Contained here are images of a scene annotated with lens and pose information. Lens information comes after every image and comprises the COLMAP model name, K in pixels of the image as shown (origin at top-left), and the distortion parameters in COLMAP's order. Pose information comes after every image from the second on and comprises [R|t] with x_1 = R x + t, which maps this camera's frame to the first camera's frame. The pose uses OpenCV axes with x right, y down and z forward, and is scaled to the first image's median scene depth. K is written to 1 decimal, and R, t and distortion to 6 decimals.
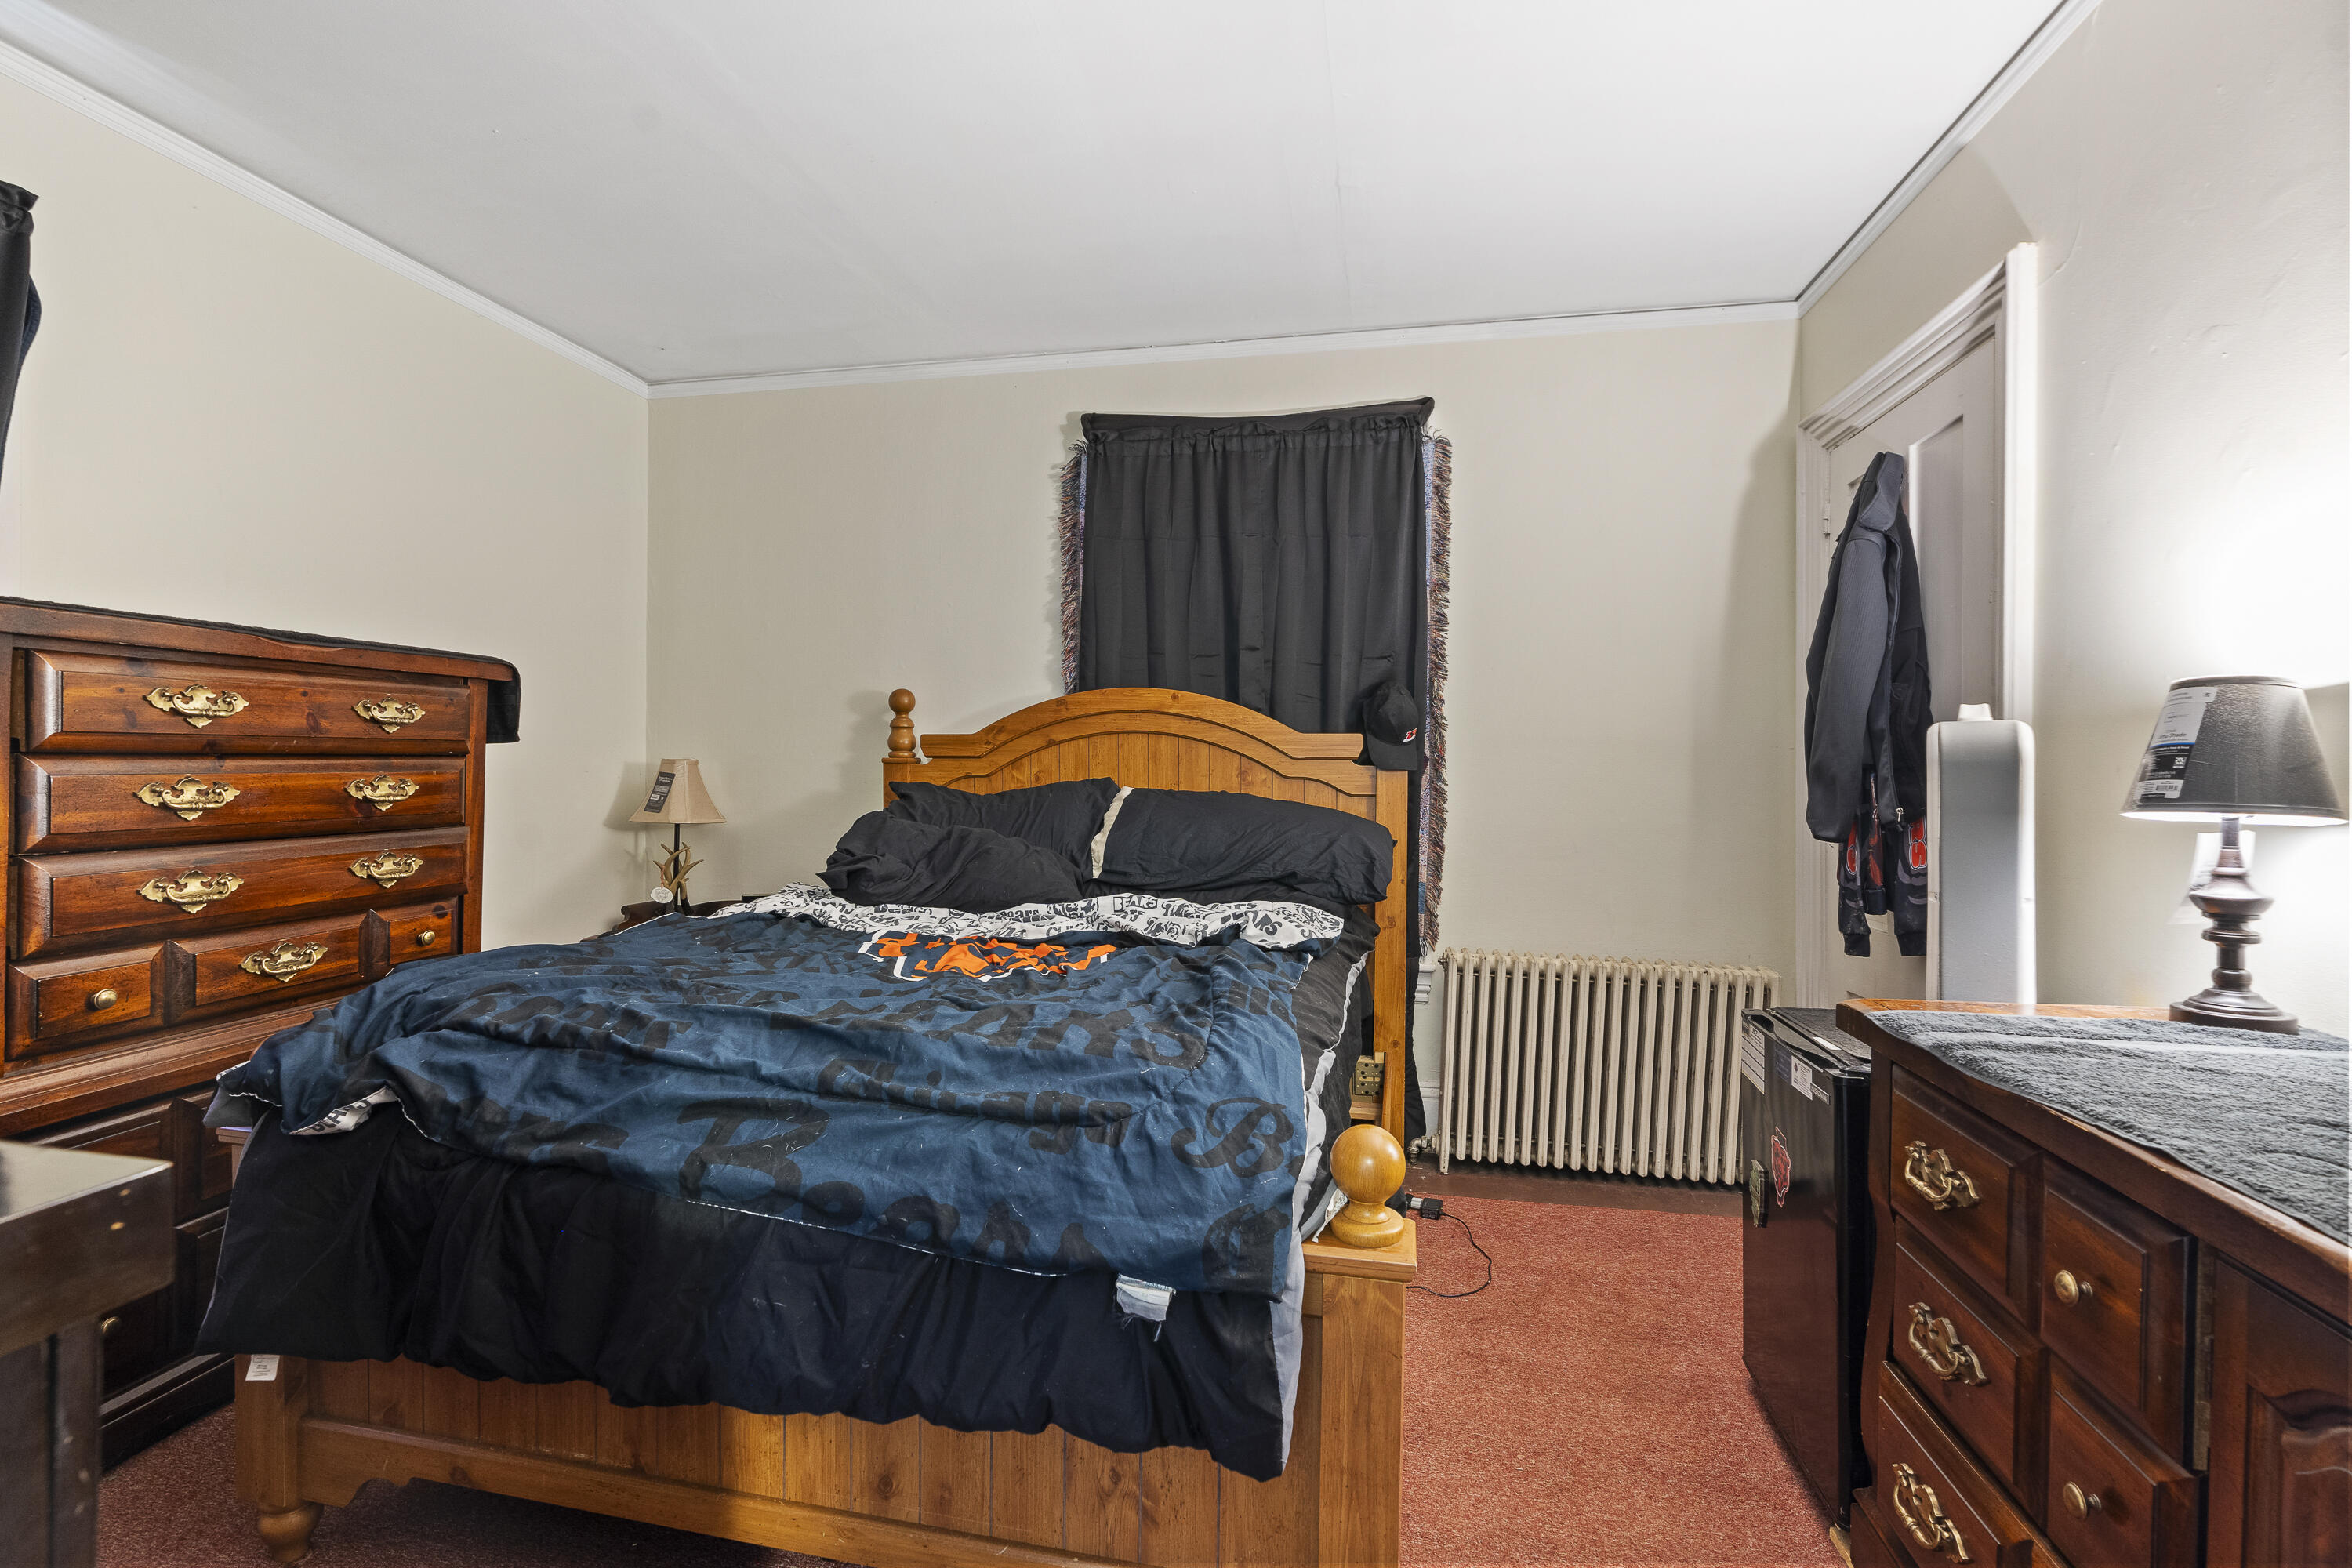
lens RADIAL K [[1071.0, 0, 1167.5], [0, 1071.0, 776.8], [0, 0, 1]] dist [0.002802, 0.000025]
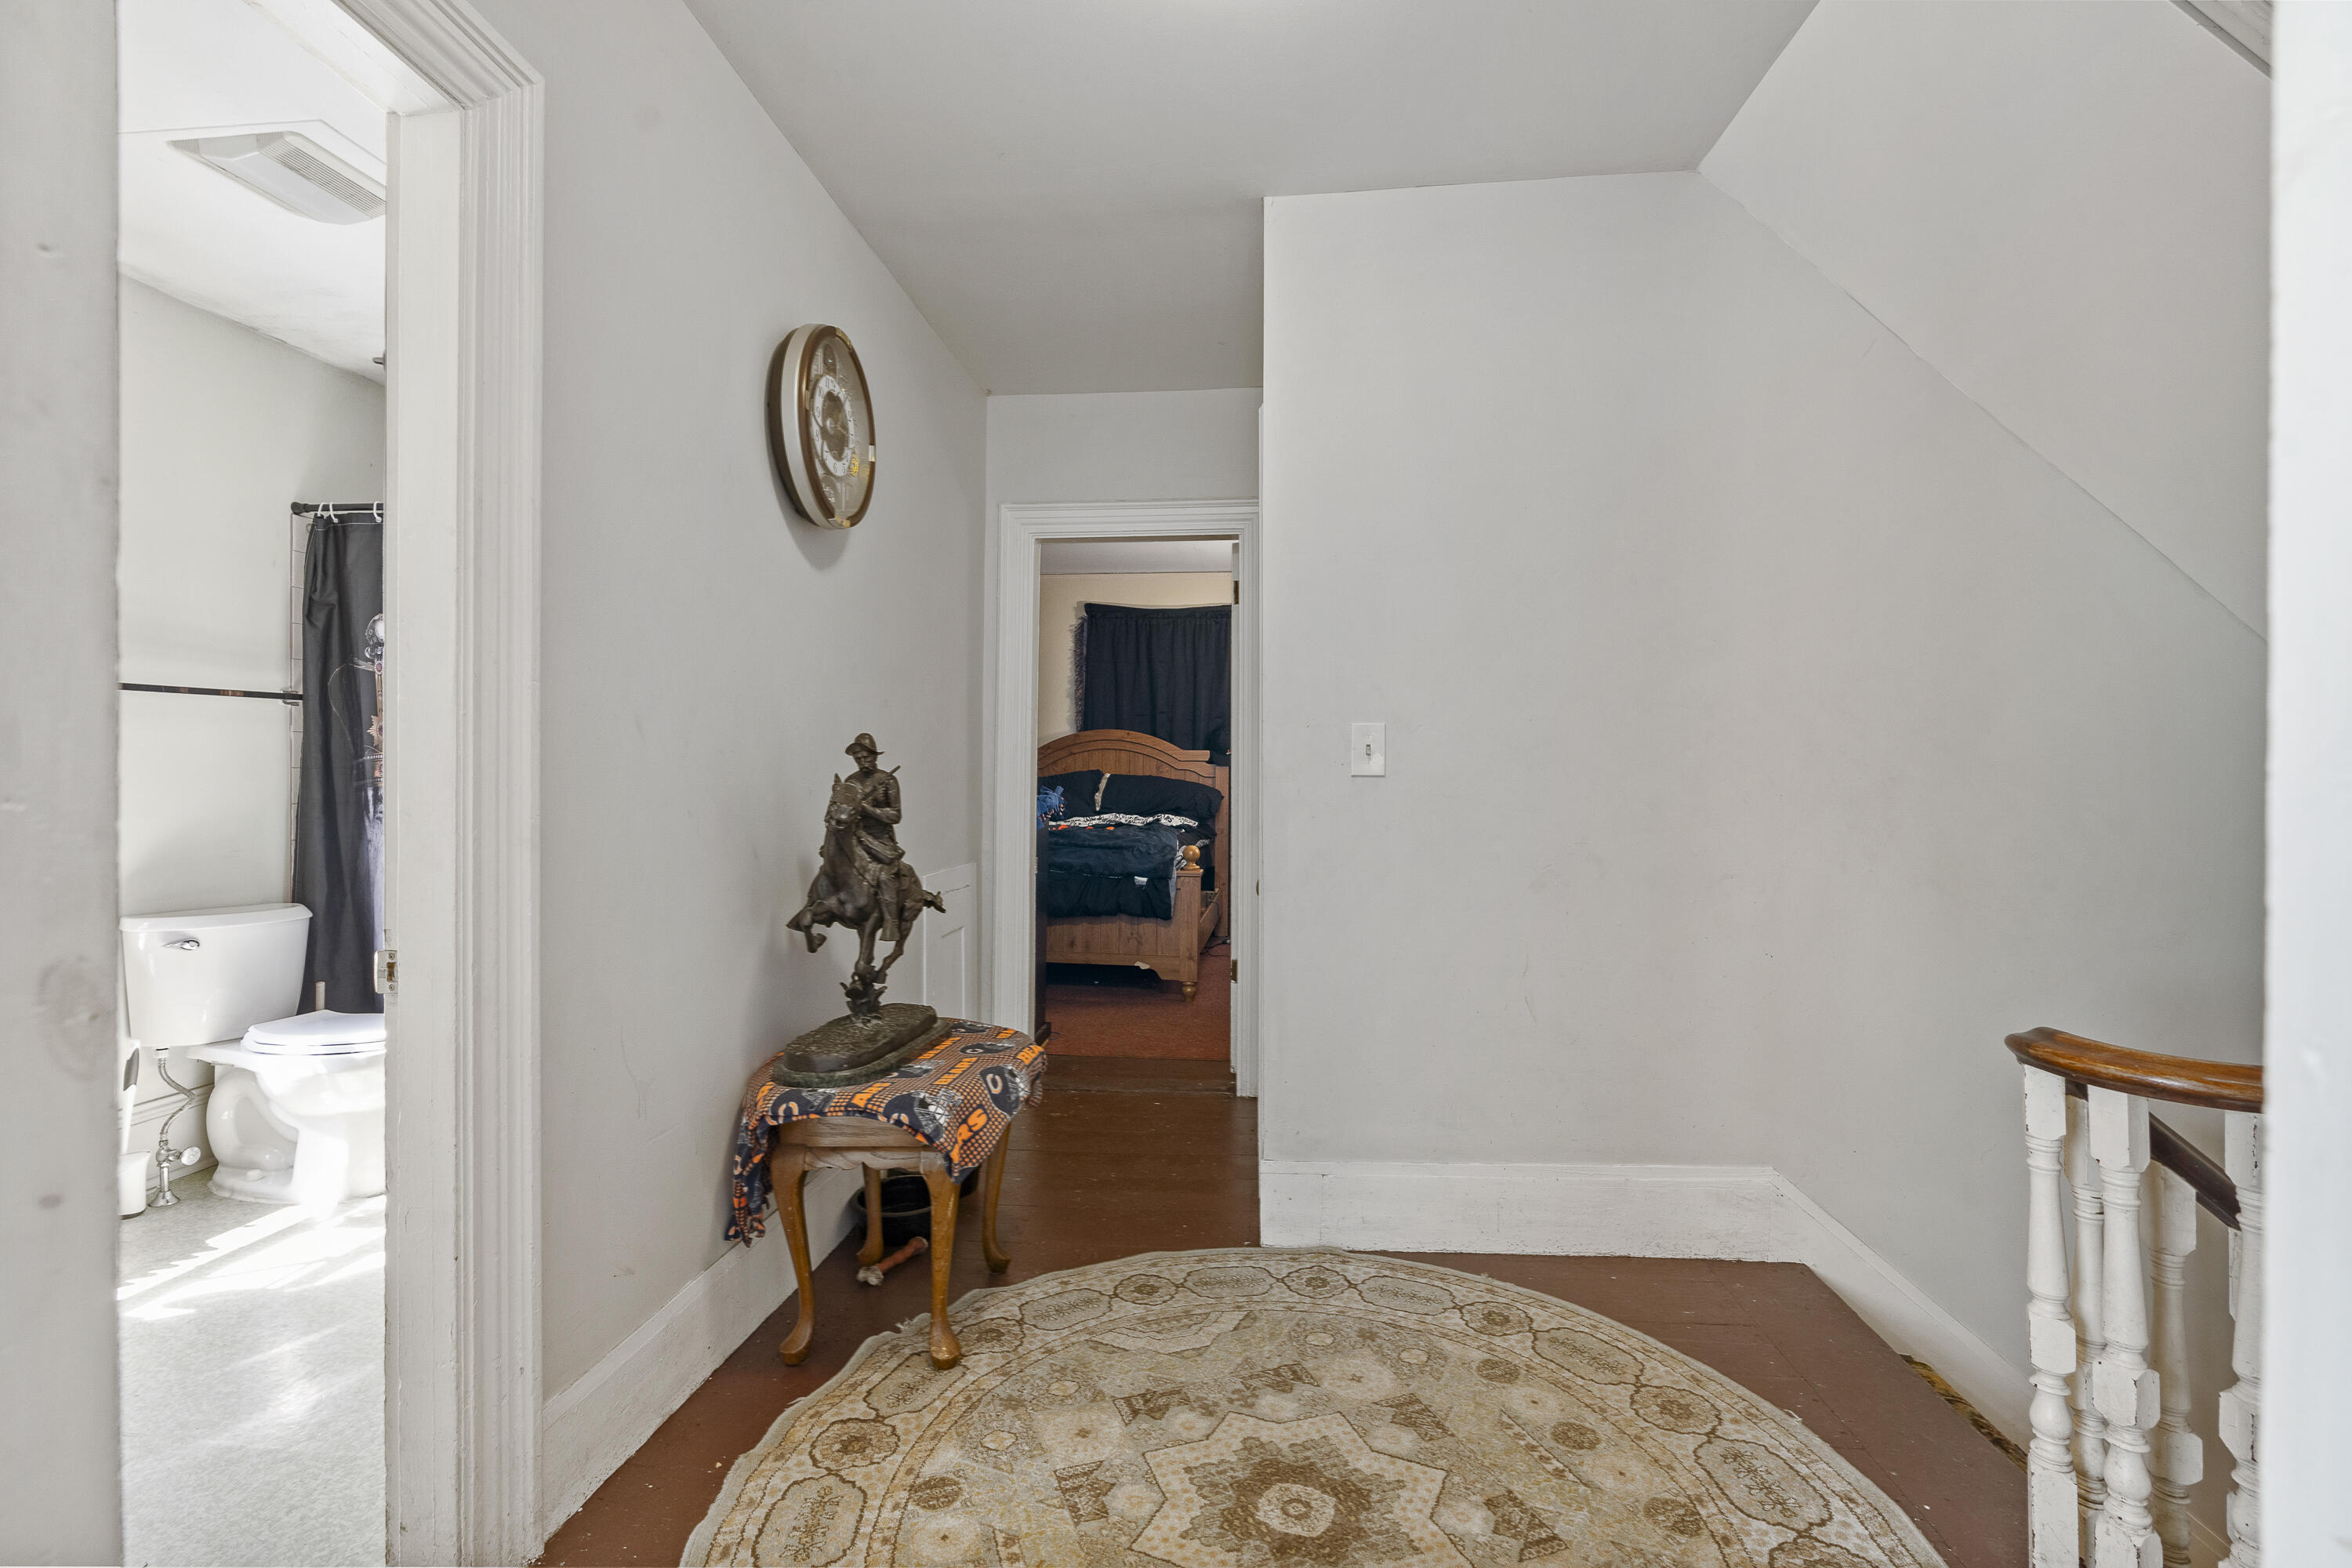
lens RADIAL K [[1071.0, 0, 1176.7], [0, 1071.0, 777.6], [0, 0, 1]] dist [0.002802, 0.000025]
pose [[0.995091, 0.001172, 0.098961, -0.120410], [-0.001044, 0.999999, -0.001346, 0.022721], [-0.098962, 0.001236, 0.995090, -1.324838]]
